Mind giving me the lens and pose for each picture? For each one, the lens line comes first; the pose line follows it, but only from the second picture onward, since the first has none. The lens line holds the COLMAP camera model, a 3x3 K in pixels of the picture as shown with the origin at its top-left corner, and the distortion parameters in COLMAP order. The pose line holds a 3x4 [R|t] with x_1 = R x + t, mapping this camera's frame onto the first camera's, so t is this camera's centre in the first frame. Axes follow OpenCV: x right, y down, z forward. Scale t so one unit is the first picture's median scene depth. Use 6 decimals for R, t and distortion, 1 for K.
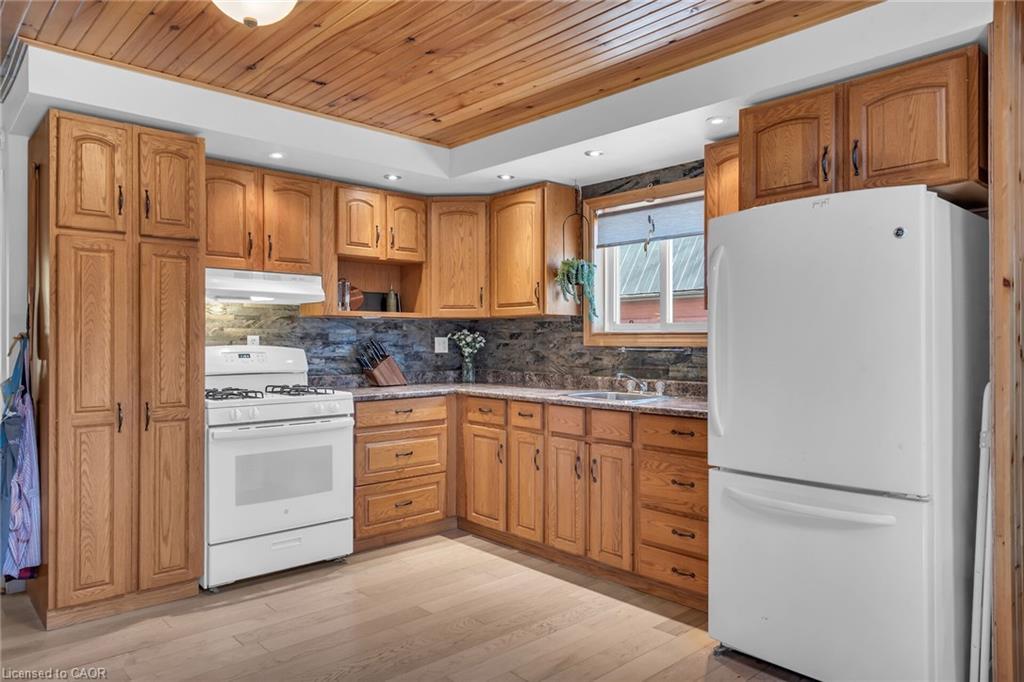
lens RADIAL K [[678.8, 0, 515.6], [0, 678.8, 338.5], [0, 0, 1]] dist [0.037180, -0.029950]
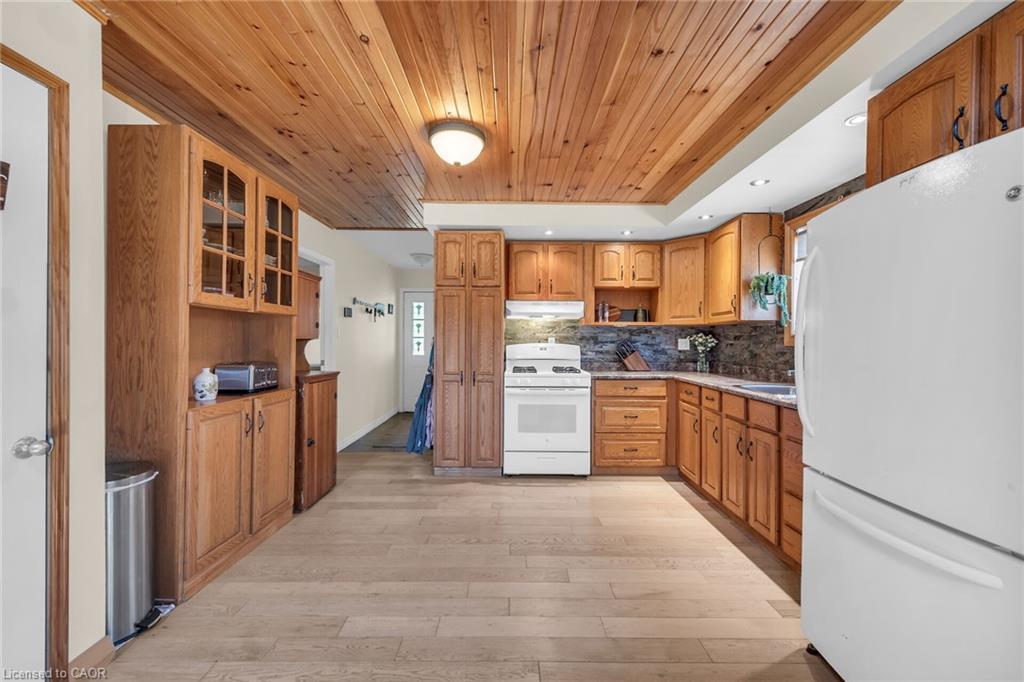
lens RADIAL K [[404.4, 0, 514.1], [0, 404.4, 341.5], [0, 0, 1]] dist [0.019854, -0.005965]
pose [[0.738654, 0.005474, -0.674062, 0.255940], [-0.003134, 0.999984, 0.004687, 0.001304], [0.674077, -0.001349, 0.738660, 0.175790]]
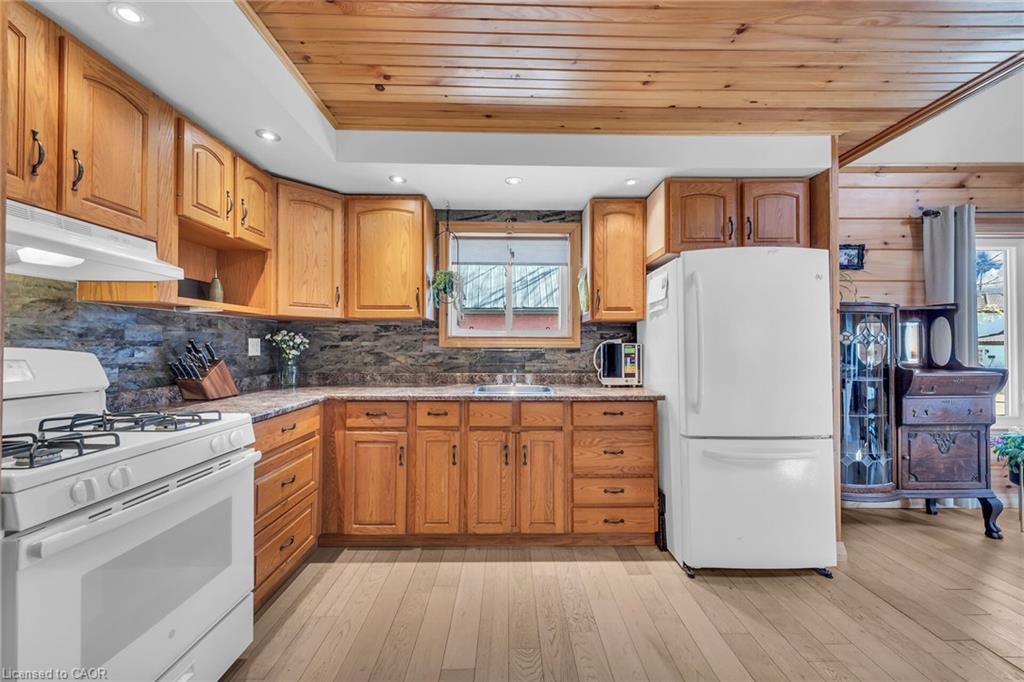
lens RADIAL K [[404.4, 0, 514.1], [0, 404.4, 341.5], [0, 0, 1]] dist [0.019854, -0.005965]
pose [[0.663744, 0.008964, 0.747906, -0.364565], [-0.004791, 0.999959, -0.007733, 0.006439], [-0.747945, 0.001549, 0.663759, 0.495894]]
